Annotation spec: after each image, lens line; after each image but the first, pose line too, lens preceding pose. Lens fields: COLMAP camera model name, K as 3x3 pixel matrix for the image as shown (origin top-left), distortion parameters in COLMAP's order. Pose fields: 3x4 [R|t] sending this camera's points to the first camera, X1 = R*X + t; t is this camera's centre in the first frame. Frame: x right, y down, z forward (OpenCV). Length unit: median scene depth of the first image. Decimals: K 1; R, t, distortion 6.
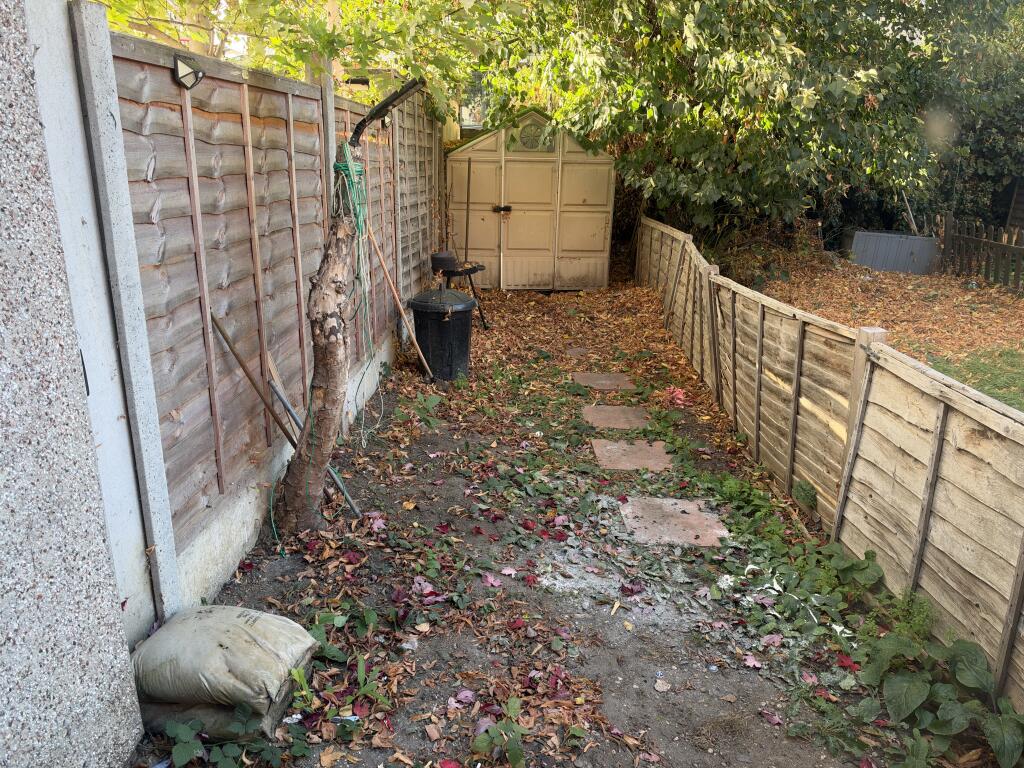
lens RADIAL K [[733.8, 0, 512.0], [0, 733.8, 384.0], [0, 0, 1]] dist [0.027658, -0.049927]
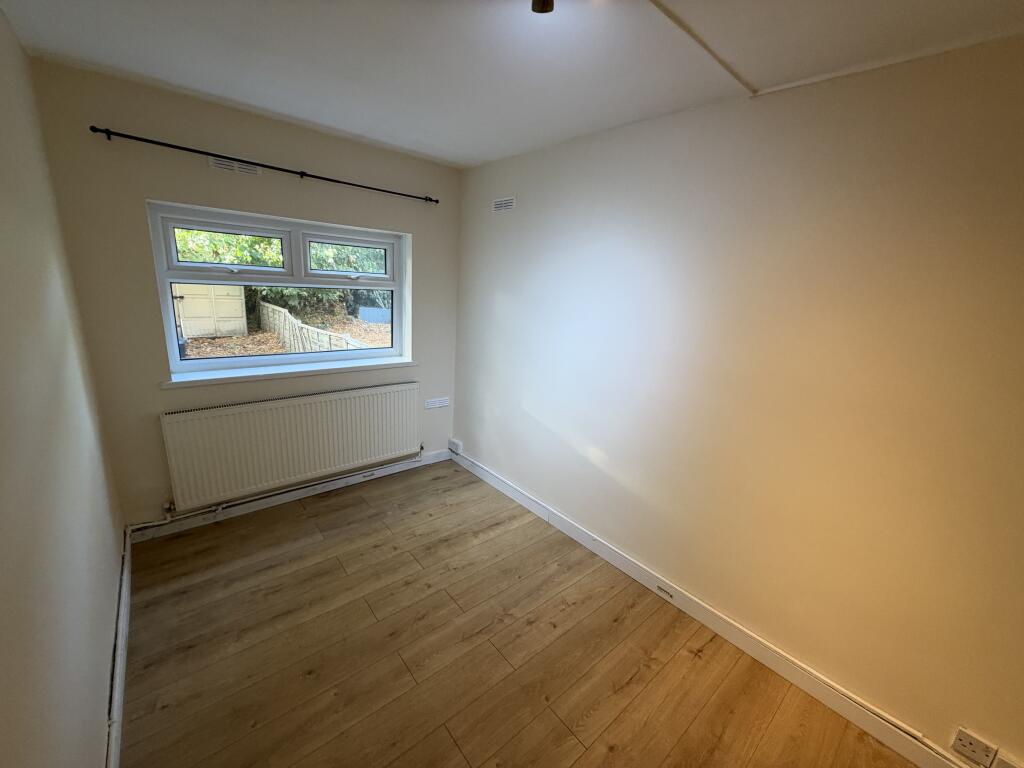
lens RADIAL K [[406.2, 0, 512.0], [0, 406.2, 384.0], [0, 0, 1]] dist [0.000384, 0.000073]
pose [[0.740651, -0.132514, 0.658693, -0.100591], [0.142481, 0.989038, 0.038762, 0.076329], [-0.656609, 0.065142, 0.751413, -0.388692]]
